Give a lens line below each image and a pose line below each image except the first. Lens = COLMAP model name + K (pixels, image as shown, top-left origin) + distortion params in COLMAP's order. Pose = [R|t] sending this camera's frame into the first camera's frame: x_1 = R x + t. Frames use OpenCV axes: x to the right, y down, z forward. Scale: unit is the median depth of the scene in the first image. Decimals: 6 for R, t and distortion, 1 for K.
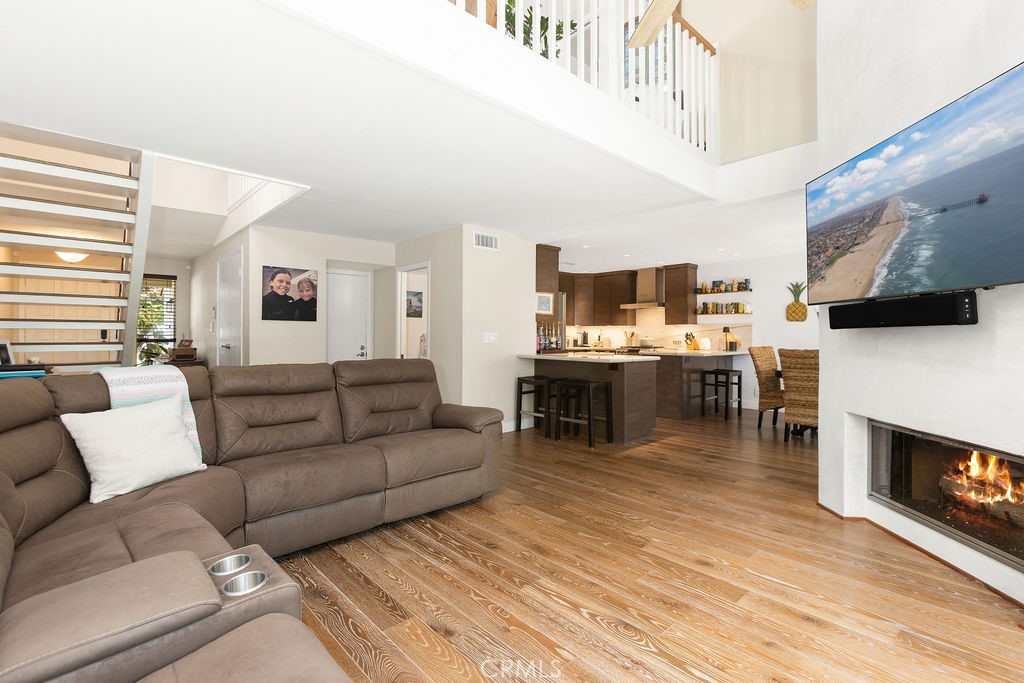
lens RADIAL K [[468.5, 0, 512.0], [0, 468.5, 341.5], [0, 0, 1]] dist [-0.012237, 0.008803]
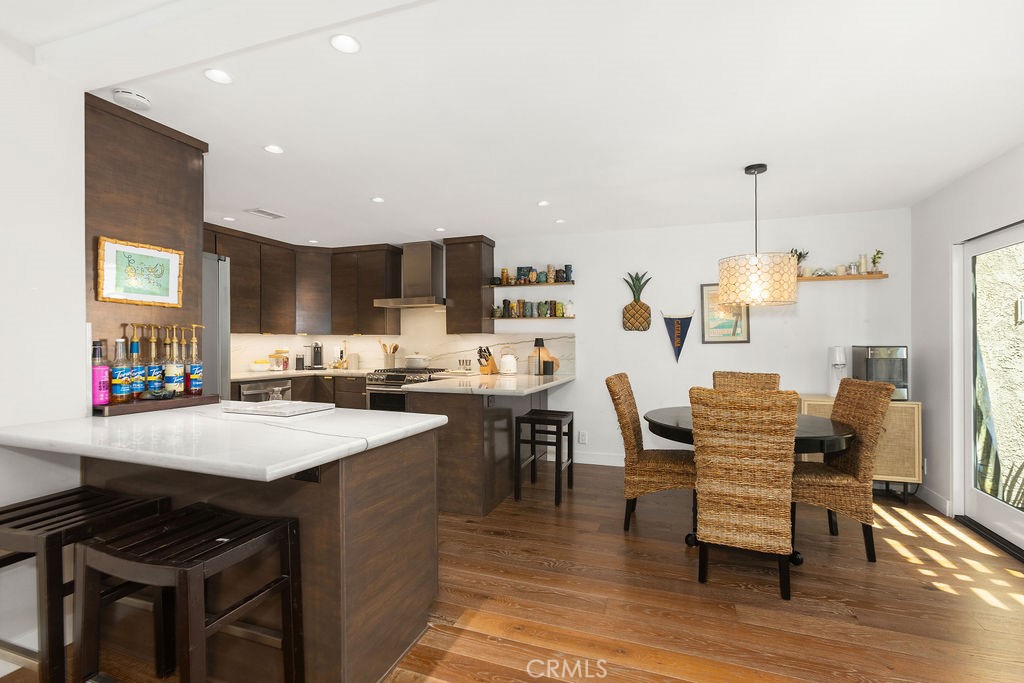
lens RADIAL K [[470.8, 0, 512.0], [0, 470.8, 341.5], [0, 0, 1]] dist [-0.000384, 0.000083]
pose [[0.889907, 0.002094, 0.456136, 0.125506], [0.006285, 0.999838, -0.016852, -0.015284], [-0.456098, 0.017863, 0.889750, 0.424582]]
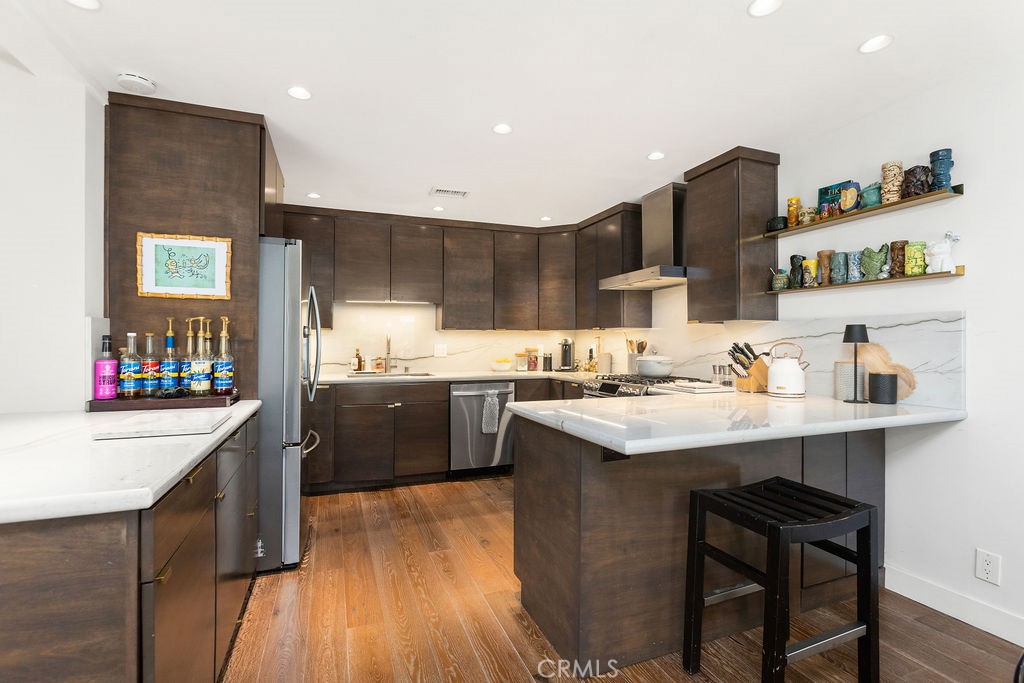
lens RADIAL K [[480.2, 0, 496.1], [0, 480.2, 350.2], [0, 0, 1]] dist [-0.011940, 0.011775]
pose [[0.928349, 0.002115, -0.371704, 0.340888], [-0.002242, 0.999997, 0.000090, -0.013551], [0.371703, 0.000750, 0.928351, 0.595202]]
